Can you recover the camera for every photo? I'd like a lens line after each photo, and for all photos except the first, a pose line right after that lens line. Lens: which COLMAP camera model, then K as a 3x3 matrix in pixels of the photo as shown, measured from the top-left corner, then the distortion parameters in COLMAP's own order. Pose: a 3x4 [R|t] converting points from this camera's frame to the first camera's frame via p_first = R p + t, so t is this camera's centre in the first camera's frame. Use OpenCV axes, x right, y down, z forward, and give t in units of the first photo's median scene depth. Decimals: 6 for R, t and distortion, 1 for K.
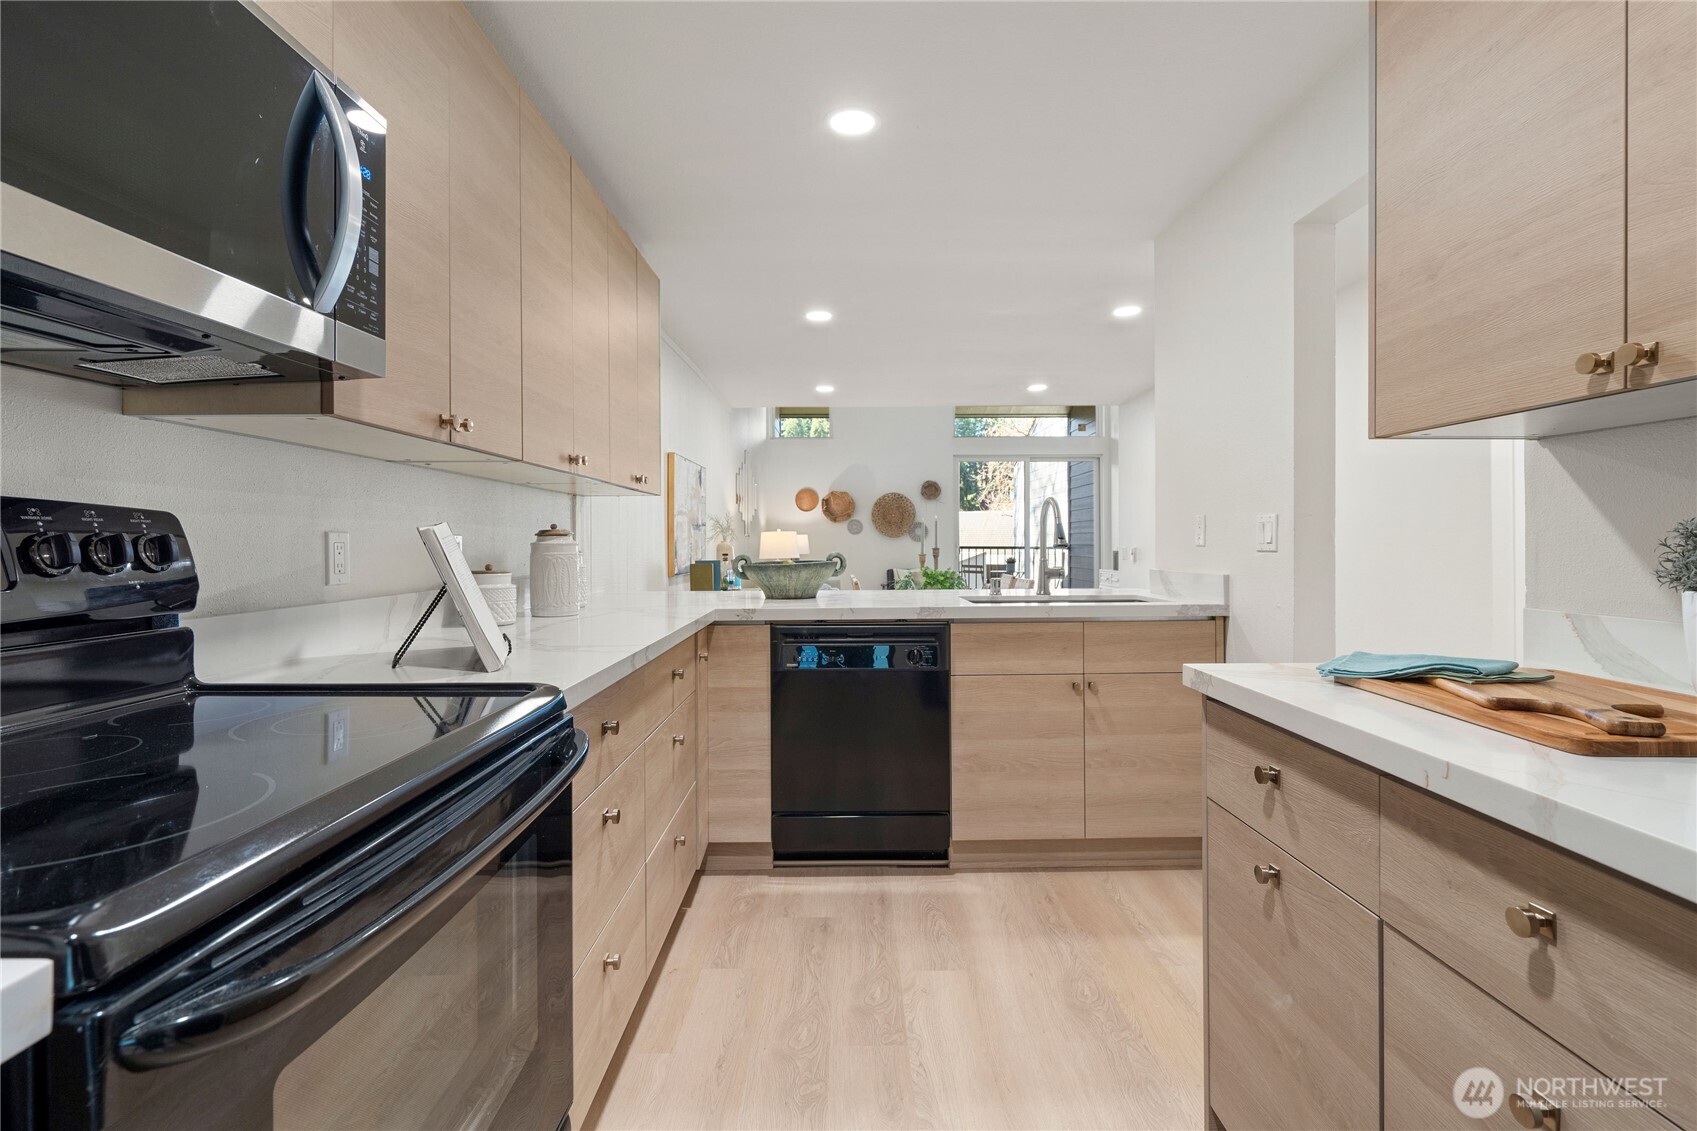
lens RADIAL K [[784.2, 0, 854.0], [0, 784.2, 547.0], [0, 0, 1]] dist [-0.007460, 0.000925]
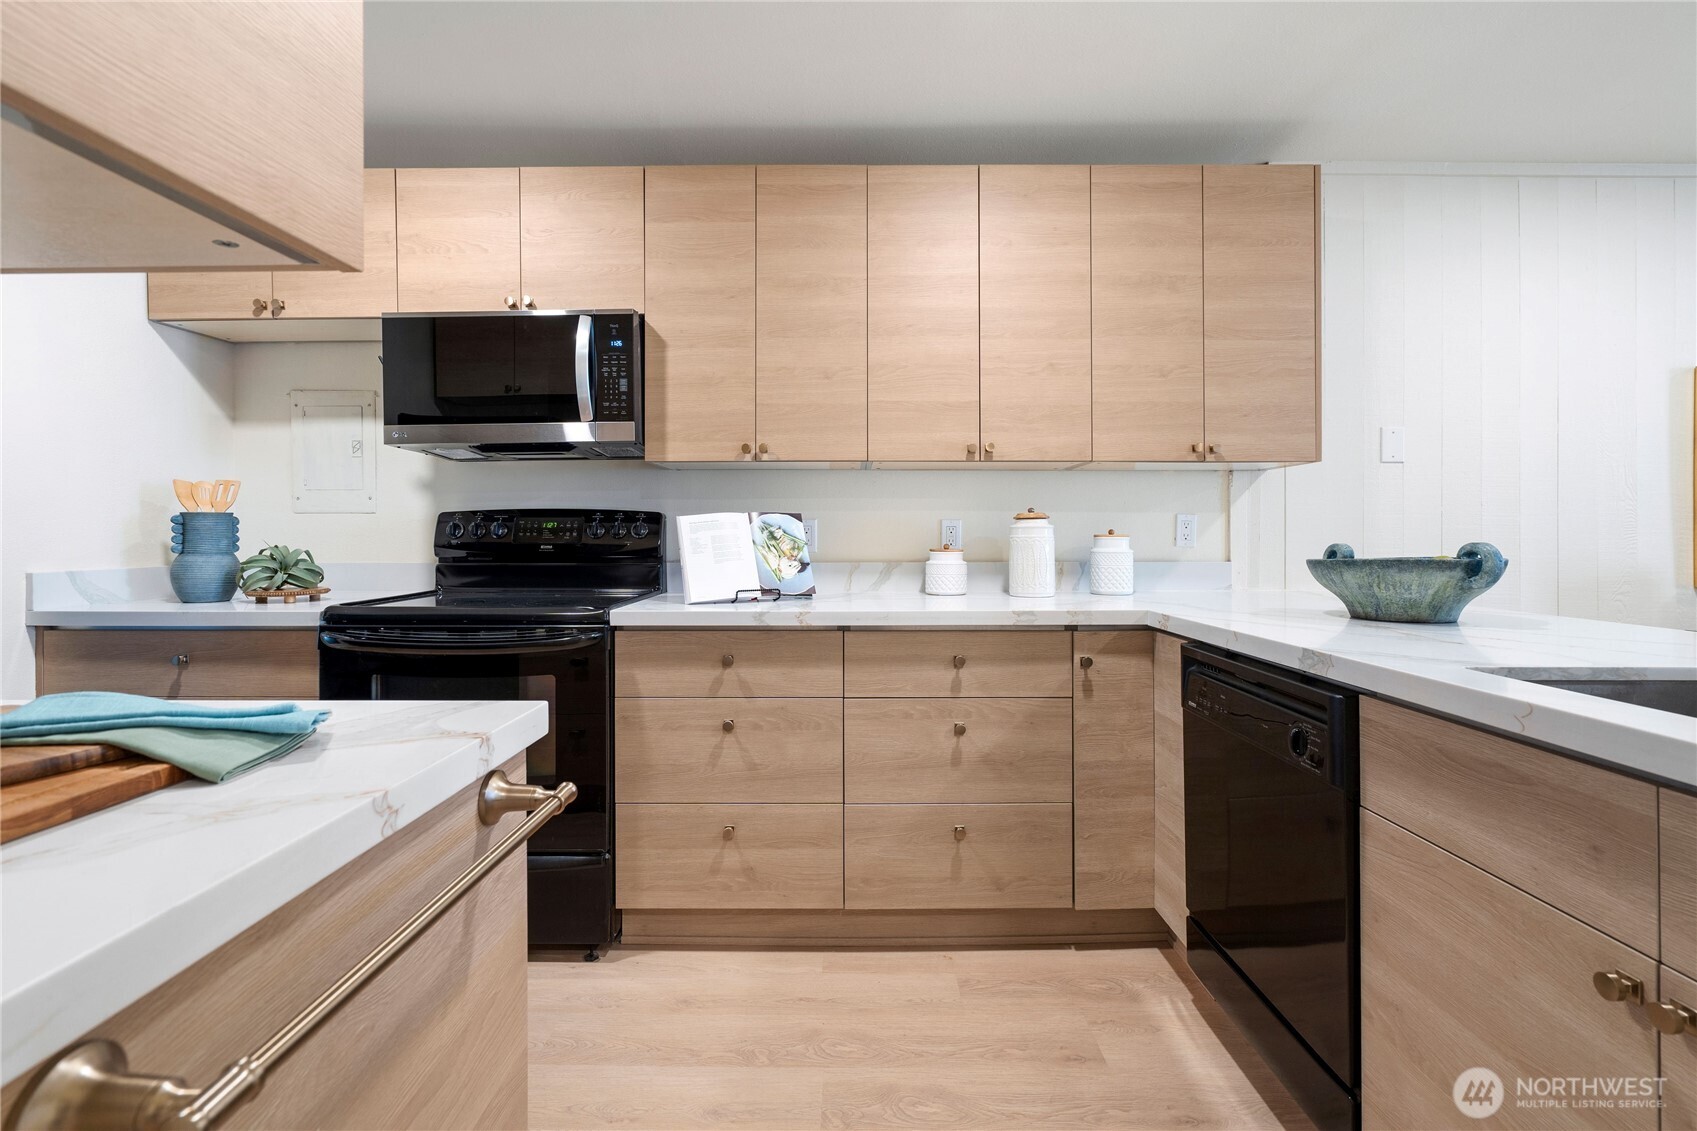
lens RADIAL K [[784.2, 0, 838.8], [0, 784.2, 535.6], [0, 0, 1]] dist [-0.007460, 0.000925]
pose [[-0.033510, 0.009865, -0.999390, 0.810555], [-0.003127, 0.999945, 0.009975, -0.001027], [0.999433, 0.003459, -0.033477, 0.955704]]
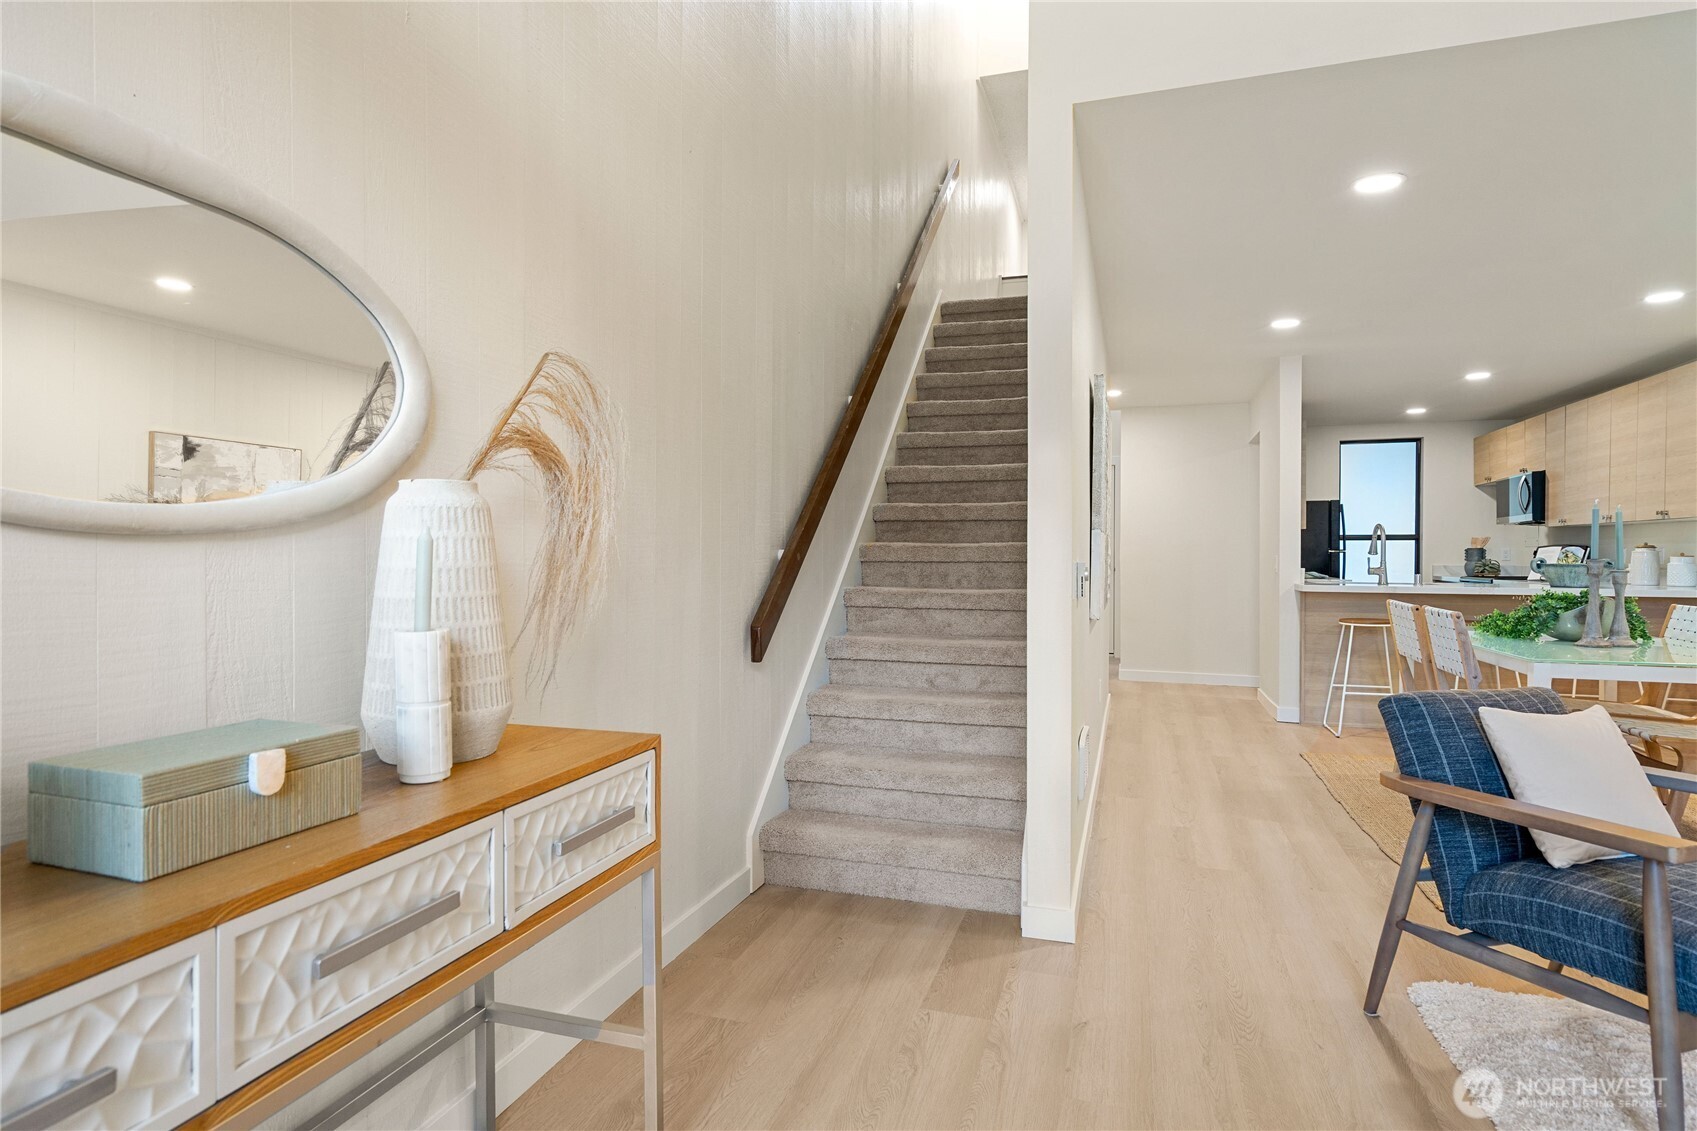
lens RADIAL K [[905.7, 0, 842.0], [0, 905.7, 572.5], [0, 0, 1]] dist [-0.000841, -0.001566]
pose [[-0.945127, -0.003211, 0.326686, 1.087439], [0.004039, 0.999760, 0.021514, -0.009421], [-0.326677, 0.021653, -0.944888, 5.009176]]
